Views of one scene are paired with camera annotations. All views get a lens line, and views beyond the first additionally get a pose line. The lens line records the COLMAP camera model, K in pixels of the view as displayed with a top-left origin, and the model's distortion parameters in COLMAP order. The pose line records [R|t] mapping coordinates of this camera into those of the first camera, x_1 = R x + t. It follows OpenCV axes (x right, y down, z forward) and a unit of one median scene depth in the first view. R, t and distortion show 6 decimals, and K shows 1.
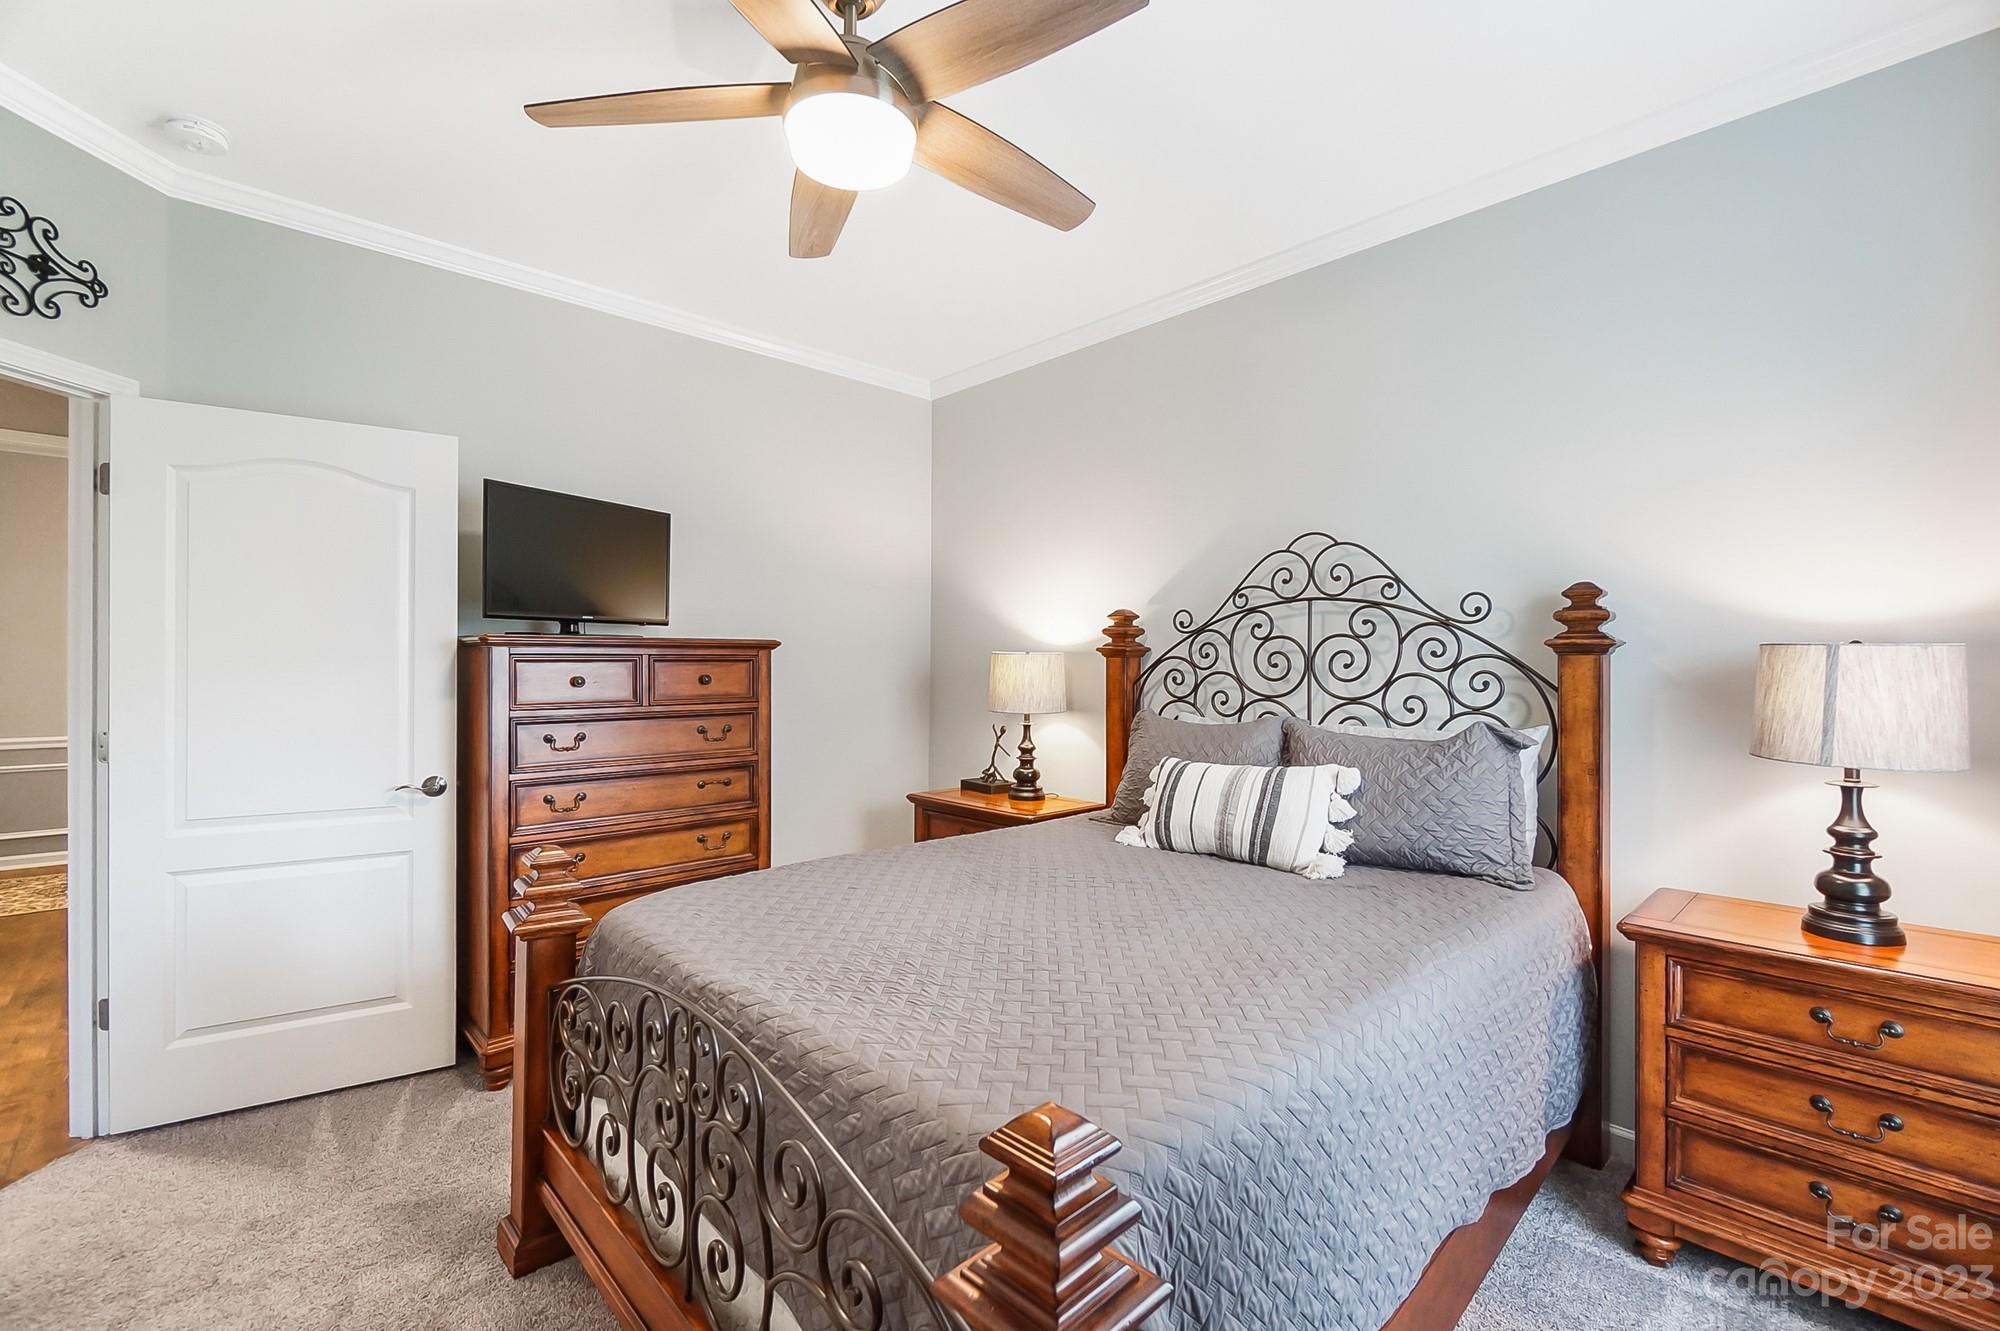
lens RADIAL K [[864.9, 0, 995.9], [0, 864.9, 663.7], [0, 0, 1]] dist [-0.011716, -0.000294]
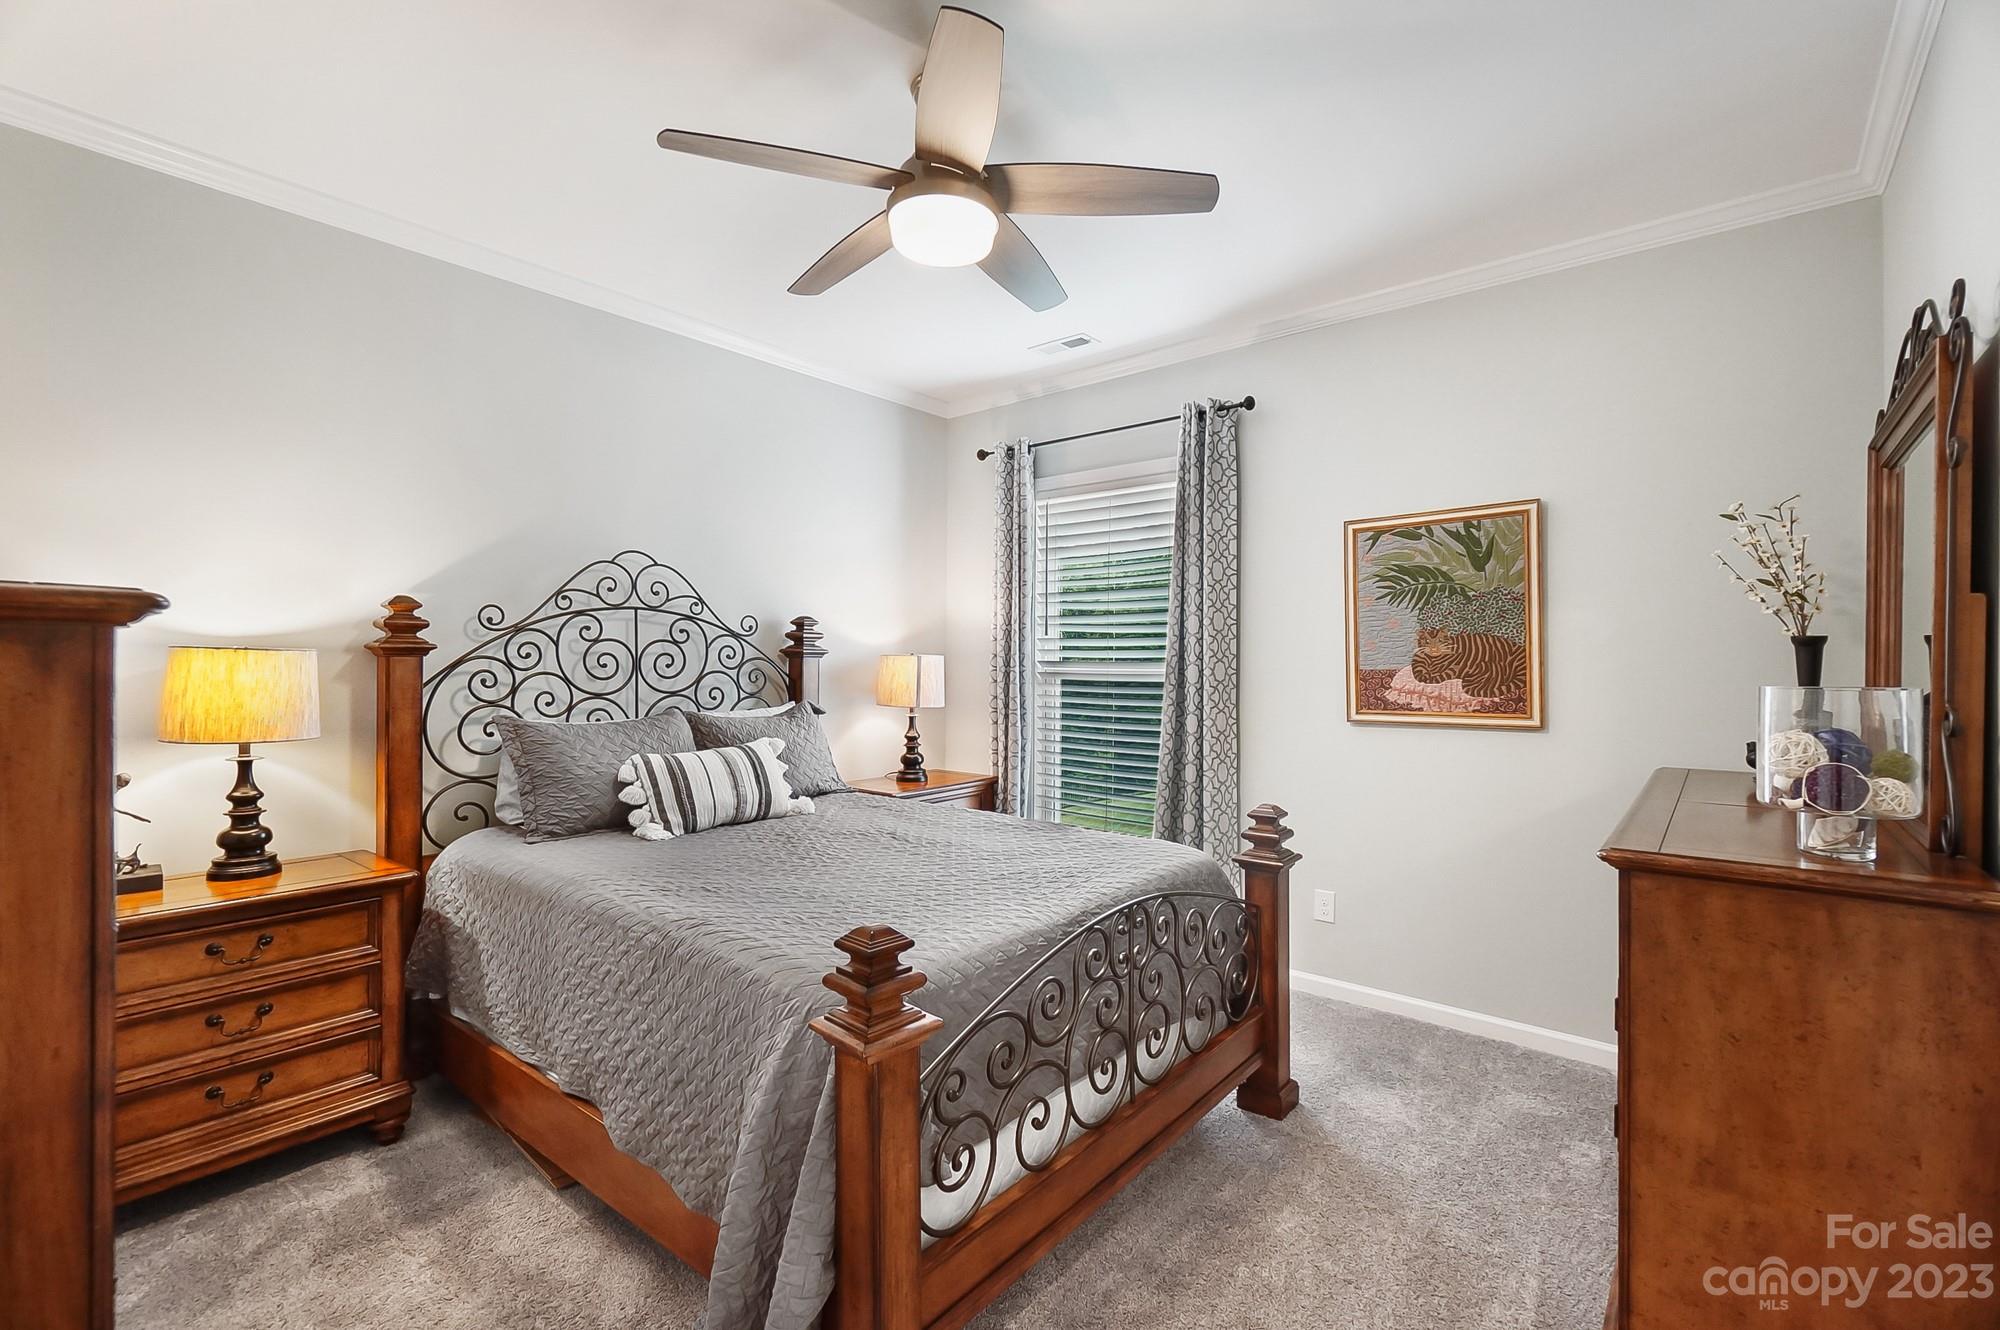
lens RADIAL K [[864.9, 0, 995.9], [0, 864.9, 663.2], [0, 0, 1]] dist [-0.011716, -0.000294]
pose [[-0.131104, -0.013083, 0.991282, -0.841474], [-0.010237, 0.999877, 0.011842, -0.019434], [-0.991316, -0.008596, -0.131222, 0.665728]]
